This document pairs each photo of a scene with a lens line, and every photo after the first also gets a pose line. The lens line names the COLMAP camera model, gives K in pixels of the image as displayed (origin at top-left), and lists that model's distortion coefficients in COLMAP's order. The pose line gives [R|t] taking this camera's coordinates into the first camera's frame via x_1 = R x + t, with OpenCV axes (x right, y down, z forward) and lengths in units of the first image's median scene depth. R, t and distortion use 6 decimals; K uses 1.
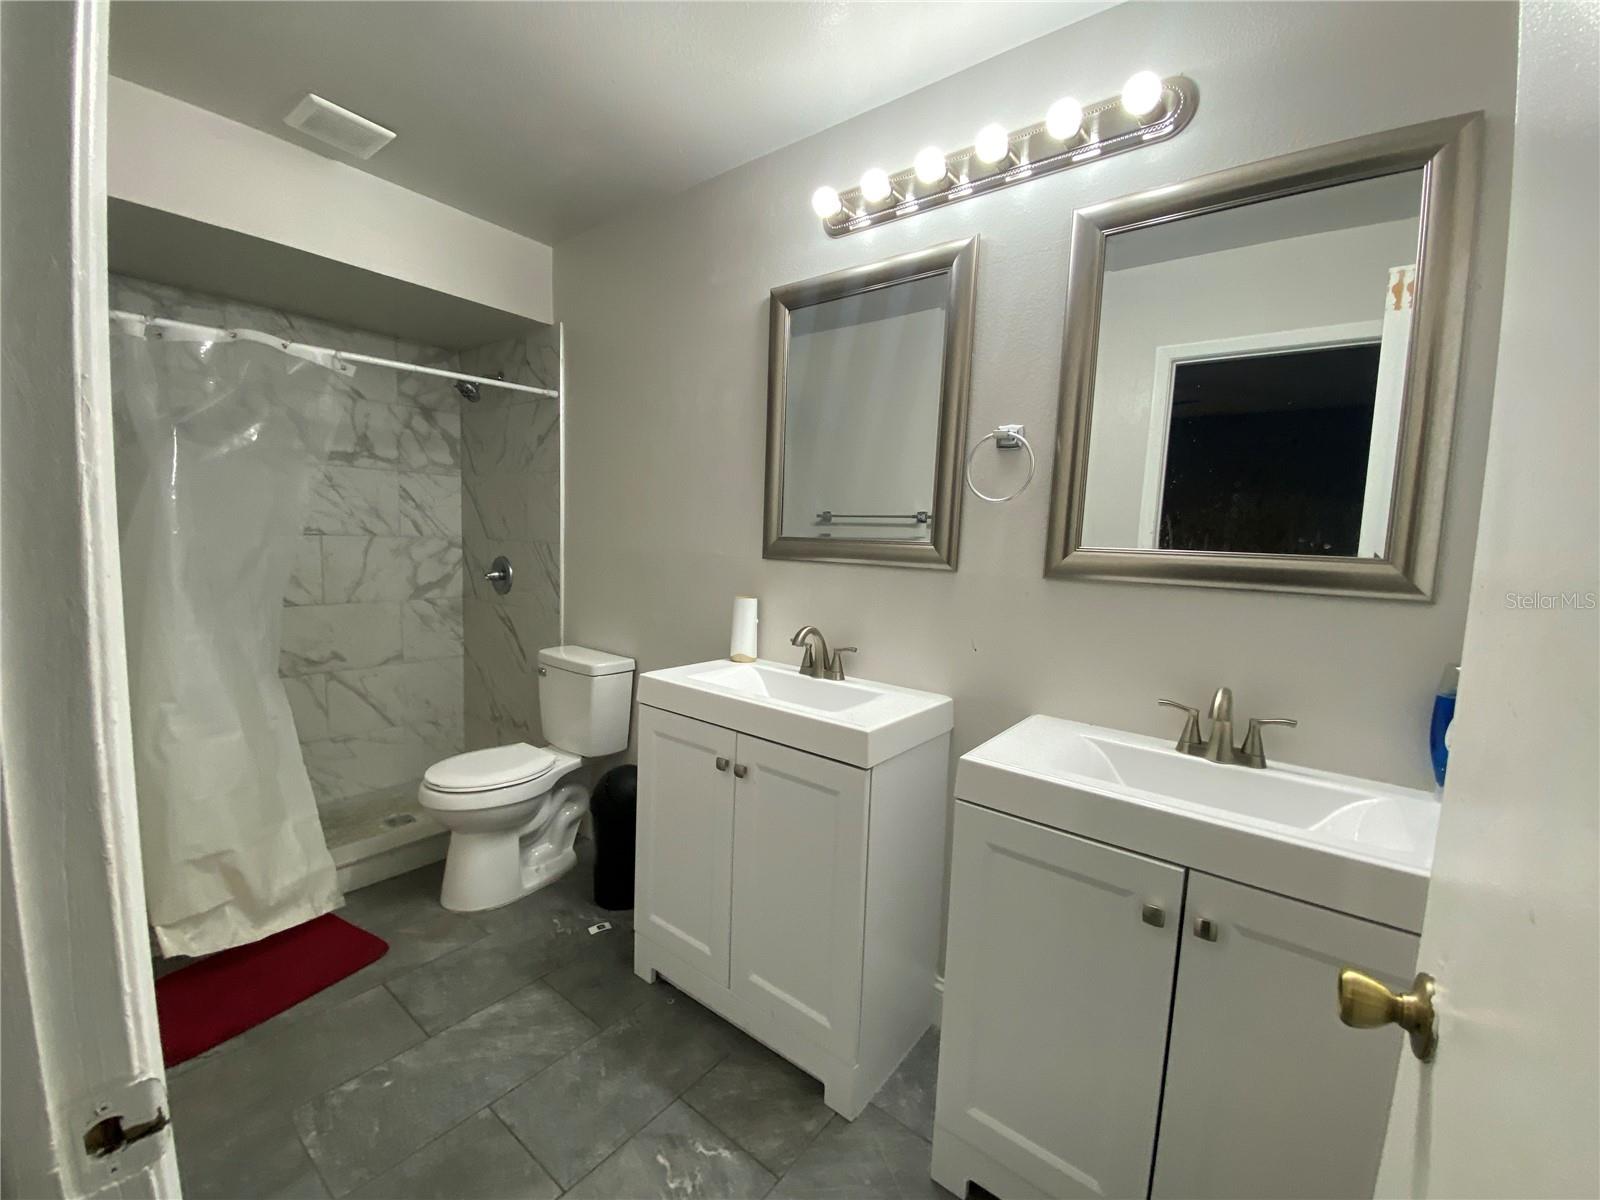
lens RADIAL K [[652.1, 0, 803.2], [0, 652.1, 601.6], [0, 0, 1]] dist [0.040766, -0.029117]
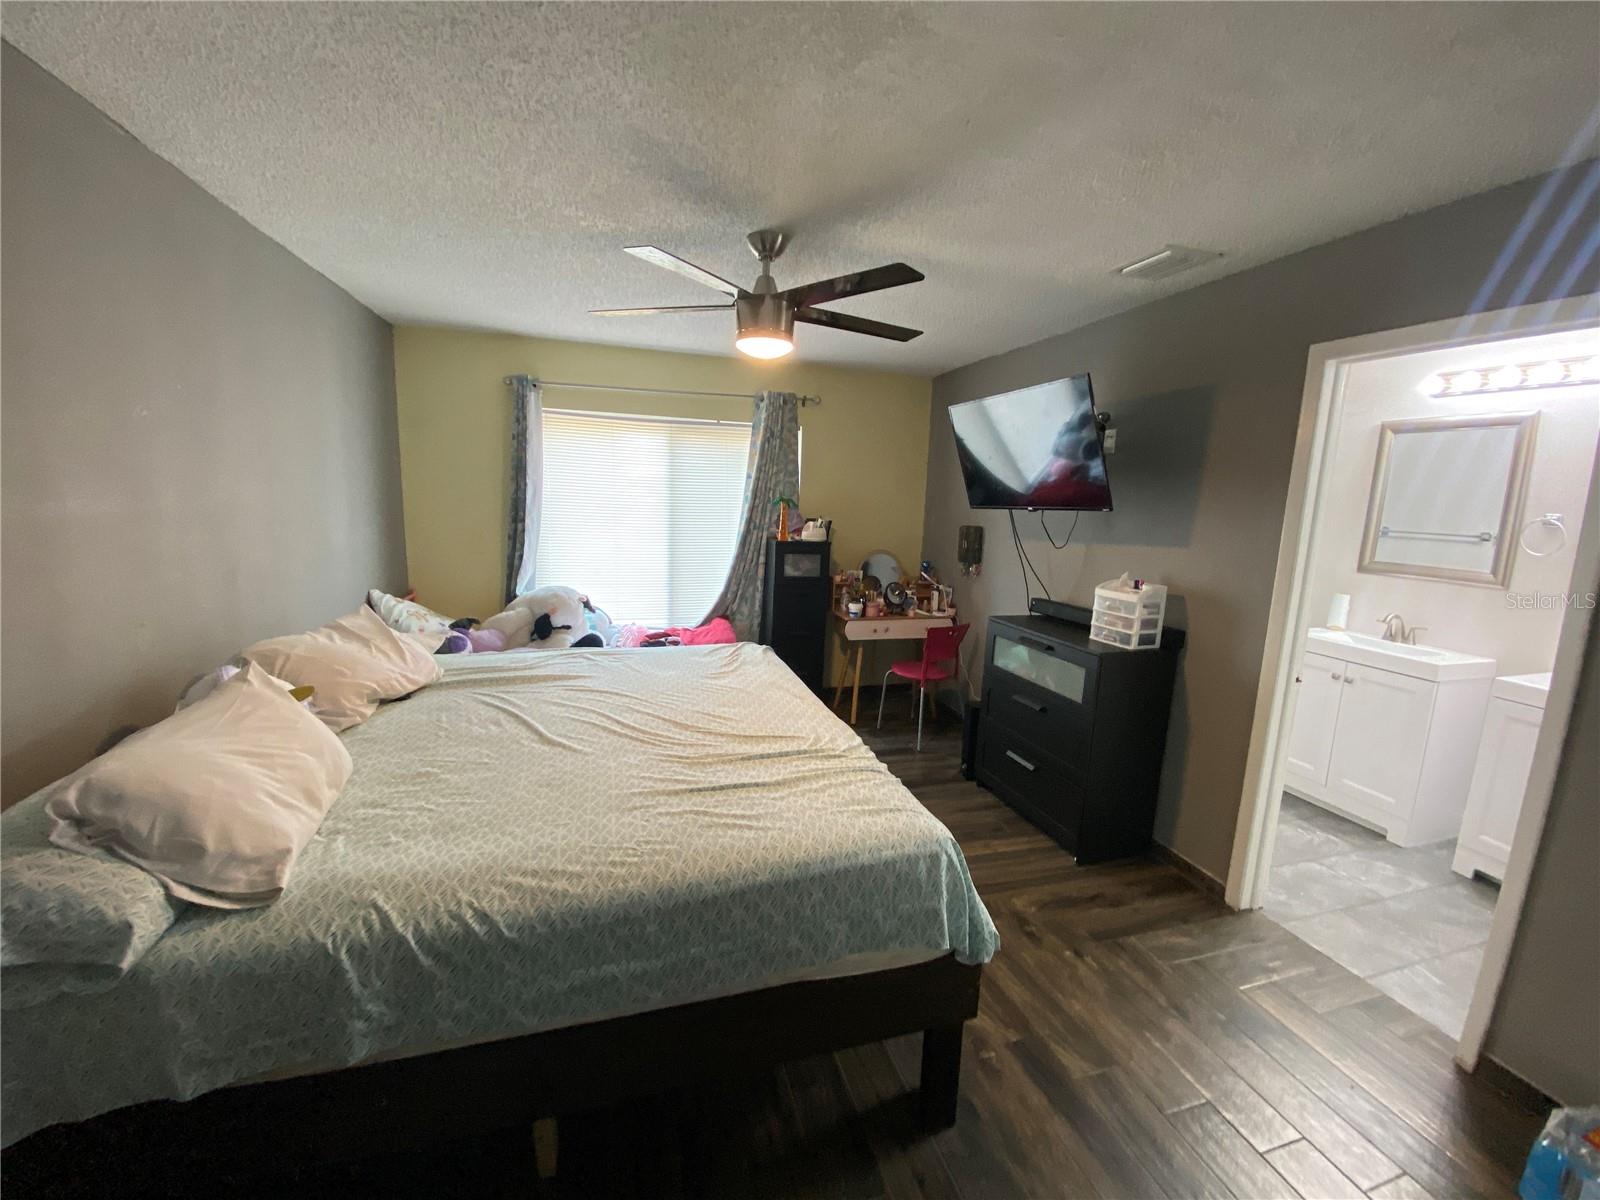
lens RADIAL K [[652.1, 0, 803.2], [0, 652.1, 601.6], [0, 0, 1]] dist [0.040766, -0.029117]
pose [[0.815403, 0.082779, -0.572944, -0.279878], [-0.057843, 0.996421, 0.061642, -0.014762], [0.575996, -0.017123, 0.817273, -1.459074]]
